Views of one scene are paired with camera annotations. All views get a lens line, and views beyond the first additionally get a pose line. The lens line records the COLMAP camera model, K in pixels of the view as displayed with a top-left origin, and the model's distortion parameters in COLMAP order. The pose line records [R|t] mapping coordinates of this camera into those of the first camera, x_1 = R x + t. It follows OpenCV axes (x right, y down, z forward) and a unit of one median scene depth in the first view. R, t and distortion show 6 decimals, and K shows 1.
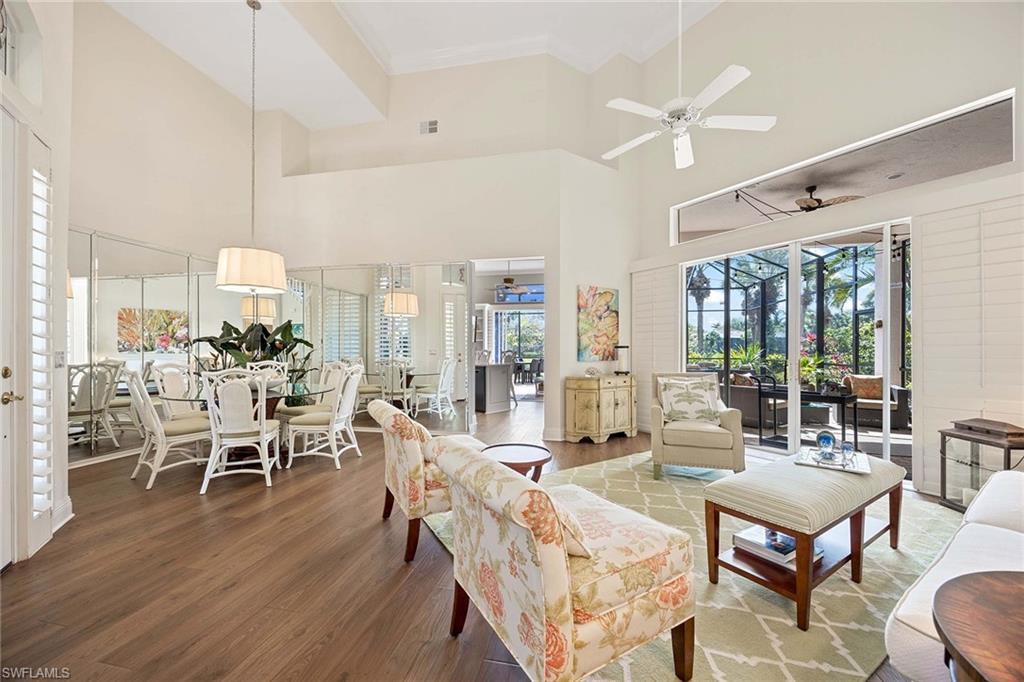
lens RADIAL K [[393.0, 0, 514.2], [0, 393.0, 346.9], [0, 0, 1]] dist [0.000311, -0.000009]
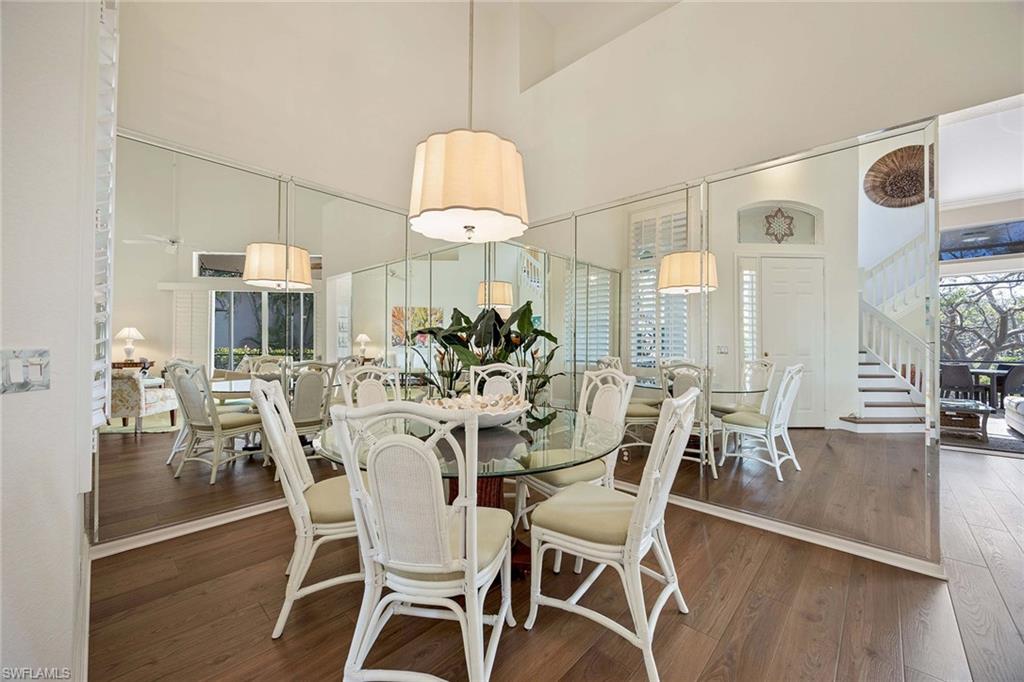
lens RADIAL K [[392.7, 0, 512.0], [0, 392.7, 341.0], [0, 0, 1]] dist [-0.000968, -0.000147]
pose [[0.851047, 0.001480, -0.525088, -0.225127], [-0.003547, 0.999989, -0.002929, 0.001090], [0.525078, 0.004355, 0.851043, 0.383324]]
